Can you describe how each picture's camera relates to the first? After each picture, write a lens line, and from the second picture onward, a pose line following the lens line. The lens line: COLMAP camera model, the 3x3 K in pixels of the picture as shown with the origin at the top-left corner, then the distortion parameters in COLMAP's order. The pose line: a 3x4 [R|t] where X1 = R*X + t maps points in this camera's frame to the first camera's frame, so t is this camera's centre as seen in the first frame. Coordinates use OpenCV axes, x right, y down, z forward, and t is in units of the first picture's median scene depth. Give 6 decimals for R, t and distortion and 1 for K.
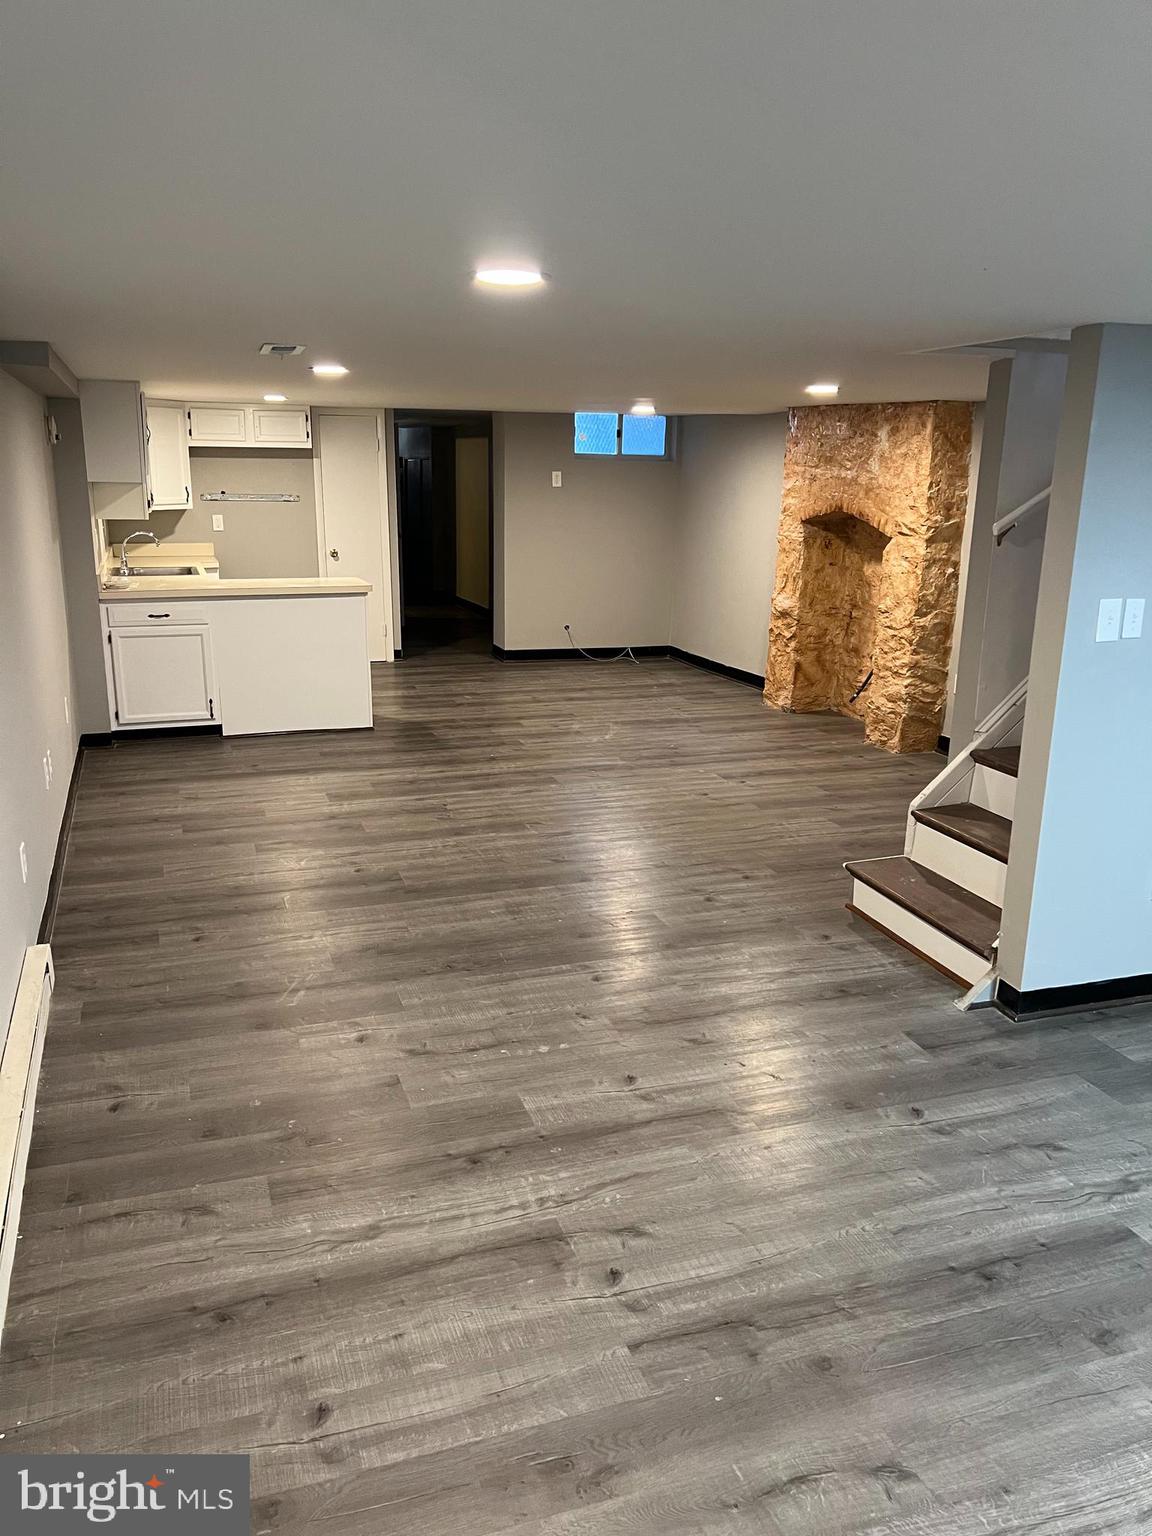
lens RADIAL K [[1154.0, 0, 569.8], [0, 1154.0, 769.5], [0, 0, 1]] dist [0.041502, -0.009151]
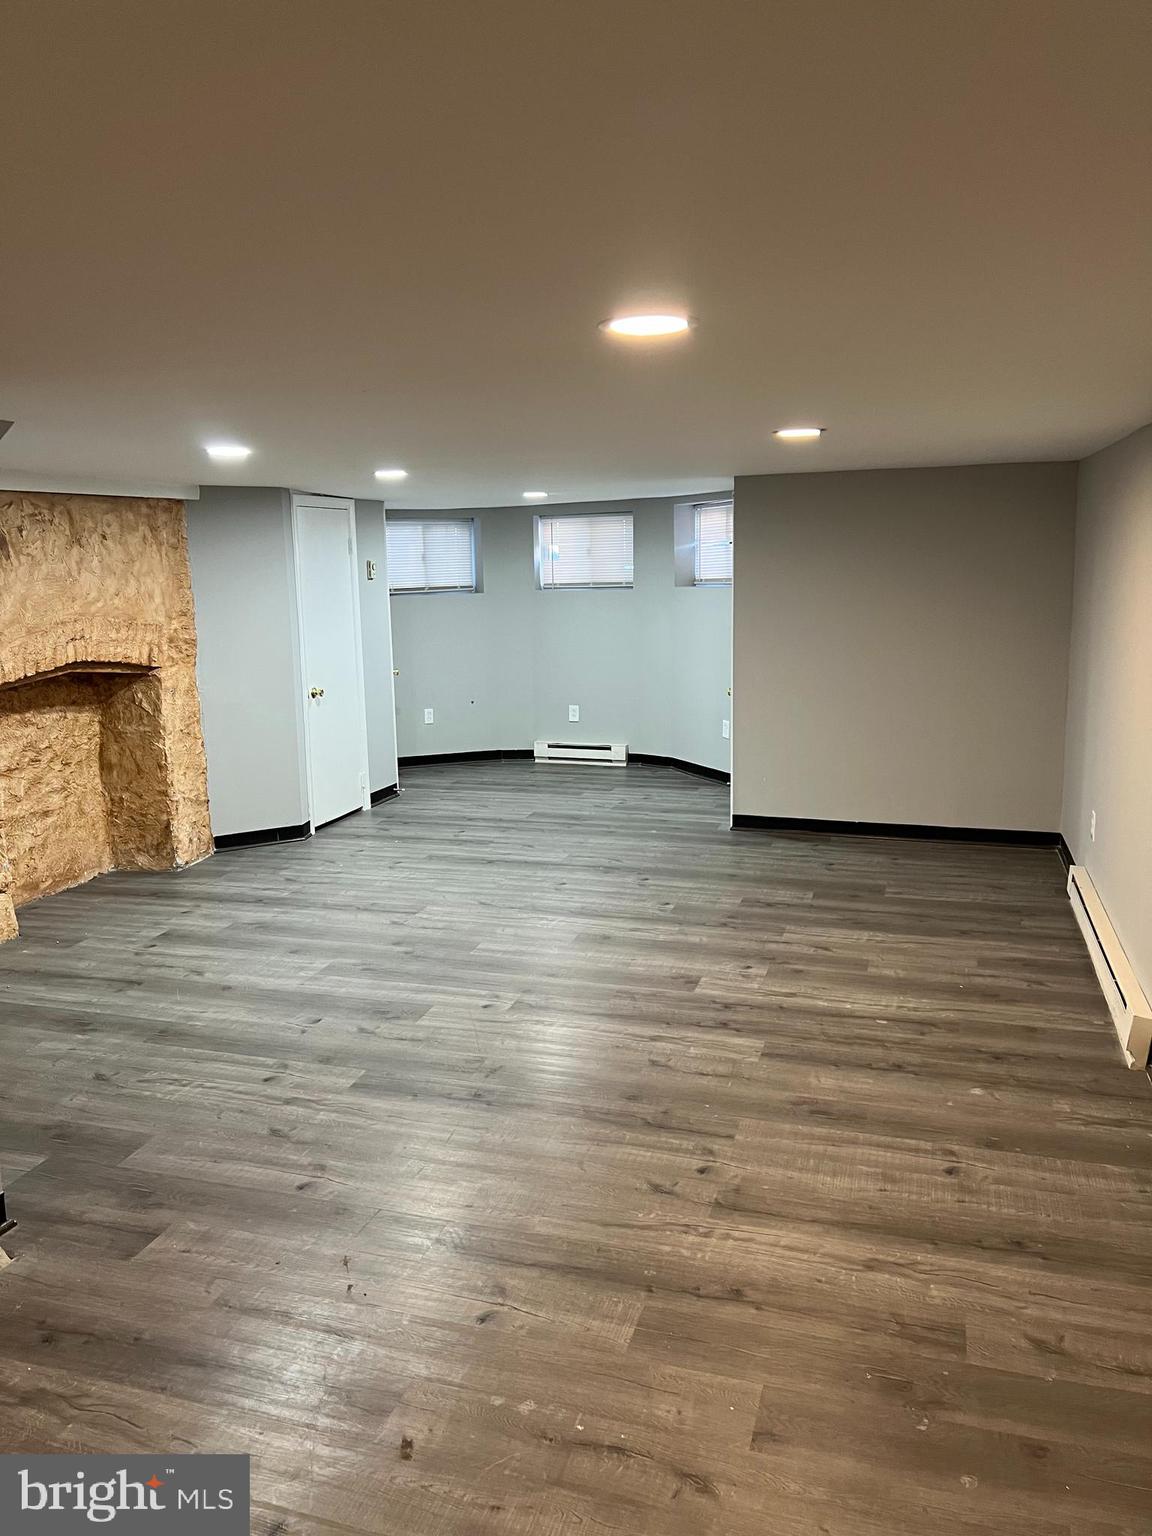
lens RADIAL K [[1154.0, 0, 570.9], [0, 1154.0, 767.2], [0, 0, 1]] dist [0.041502, -0.009151]
pose [[-0.795585, -0.114086, 0.595003, -0.517401], [0.160007, 0.907671, 0.387984, -0.453097], [-0.584331, 0.403879, -0.703875, 1.682781]]
